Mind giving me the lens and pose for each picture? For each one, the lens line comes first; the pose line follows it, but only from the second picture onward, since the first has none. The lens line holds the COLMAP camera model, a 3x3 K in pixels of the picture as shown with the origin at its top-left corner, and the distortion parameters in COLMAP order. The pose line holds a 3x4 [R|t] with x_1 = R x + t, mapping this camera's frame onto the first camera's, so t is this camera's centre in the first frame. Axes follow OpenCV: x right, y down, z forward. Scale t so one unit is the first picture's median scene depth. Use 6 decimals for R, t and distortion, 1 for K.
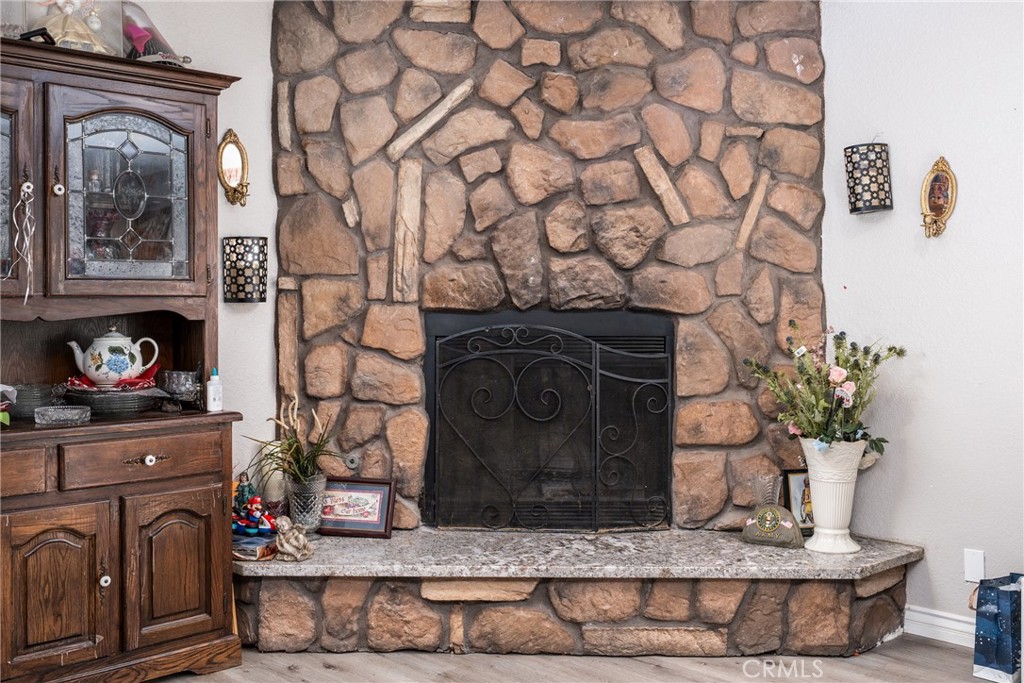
lens RADIAL K [[1021.3, 0, 511.8], [0, 1021.3, 312.1], [0, 0, 1]] dist [-0.005153, 0.000000]
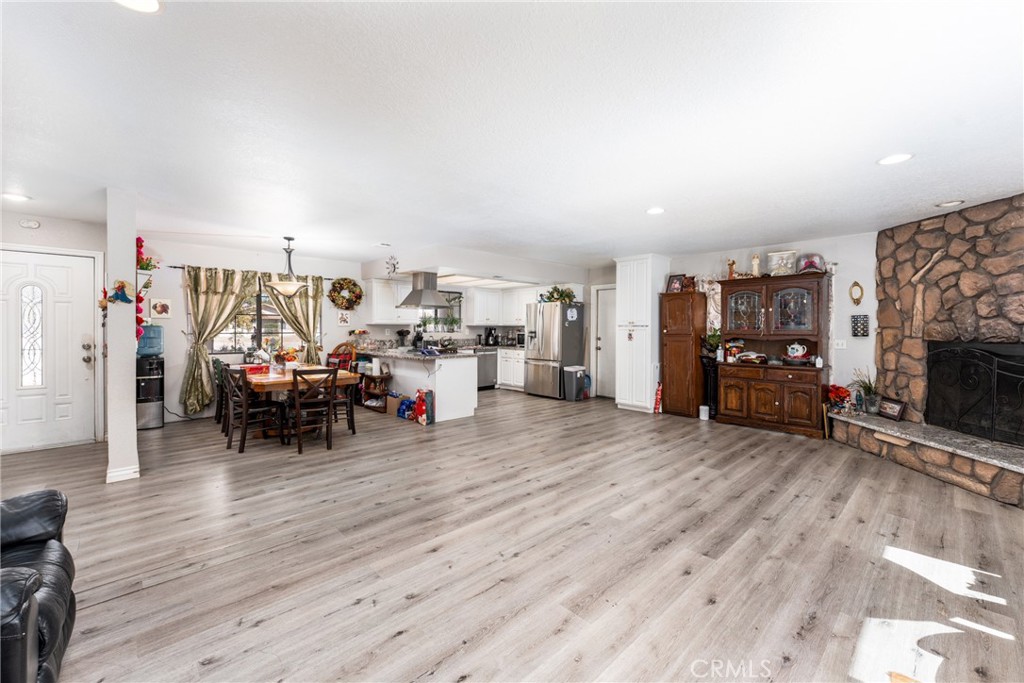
lens RADIAL K [[411.2, 0, 514.7], [0, 411.2, 331.8], [0, 0, 1]] dist [0.002021, 0.000048]
pose [[-0.013513, 0.008838, -0.999870, 0.986667], [-0.006460, 0.999939, 0.008926, -0.027378], [0.999888, 0.006580, -0.013455, -0.034571]]
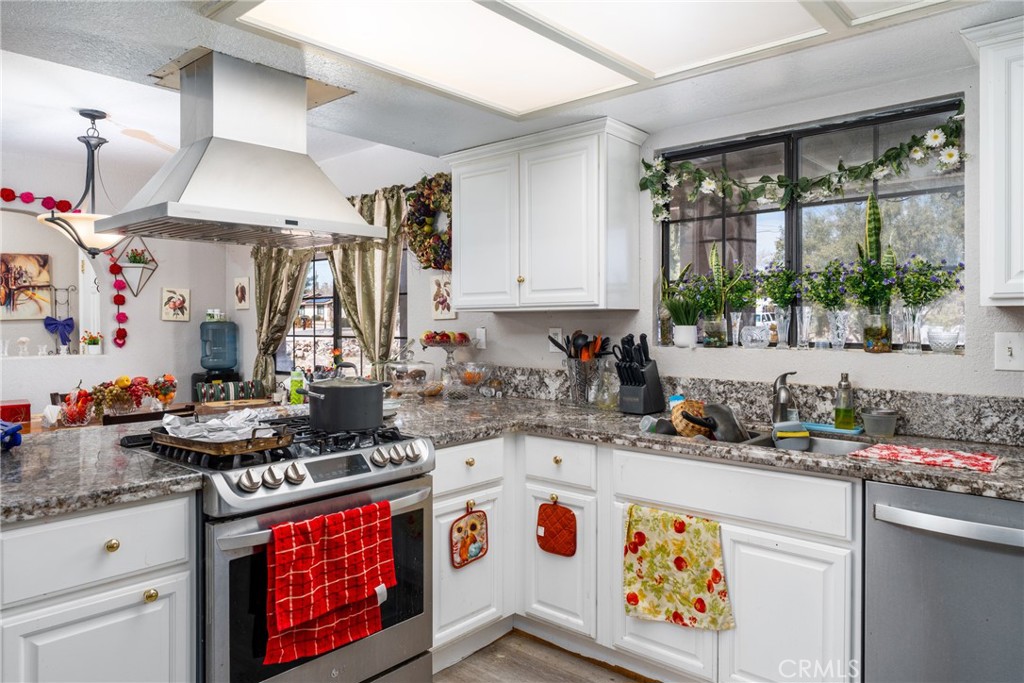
lens RADIAL K [[682.2, 0, 510.5], [0, 682.2, 330.8], [0, 0, 1]] dist [0.005630, -0.002278]
pose [[-0.997020, 0.000624, -0.077147, -0.792211], [-0.000423, 0.999908, 0.013565, -0.028521], [0.077148, 0.013557, -0.996927, 0.189331]]
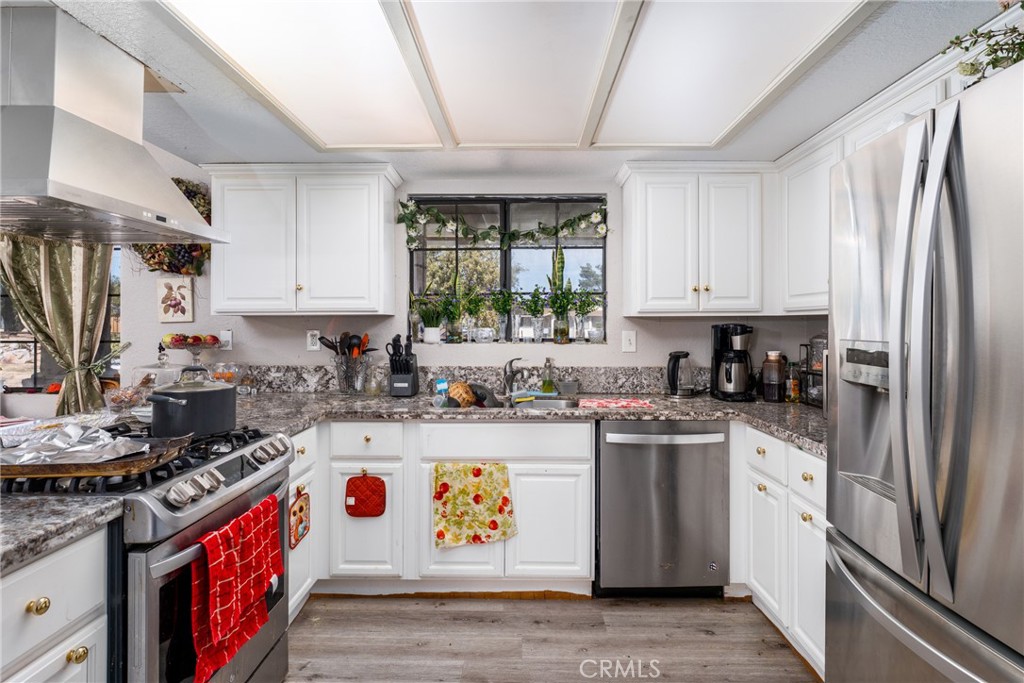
lens RADIAL K [[537.4, 0, 512.4], [0, 537.4, 321.9], [0, 0, 1]] dist [-0.000093, 0.000050]
pose [[-0.707441, -0.005172, -0.706753, -0.566803], [-0.001016, 0.999980, -0.006301, -0.027884], [0.706772, -0.003739, -0.707432, 0.104874]]
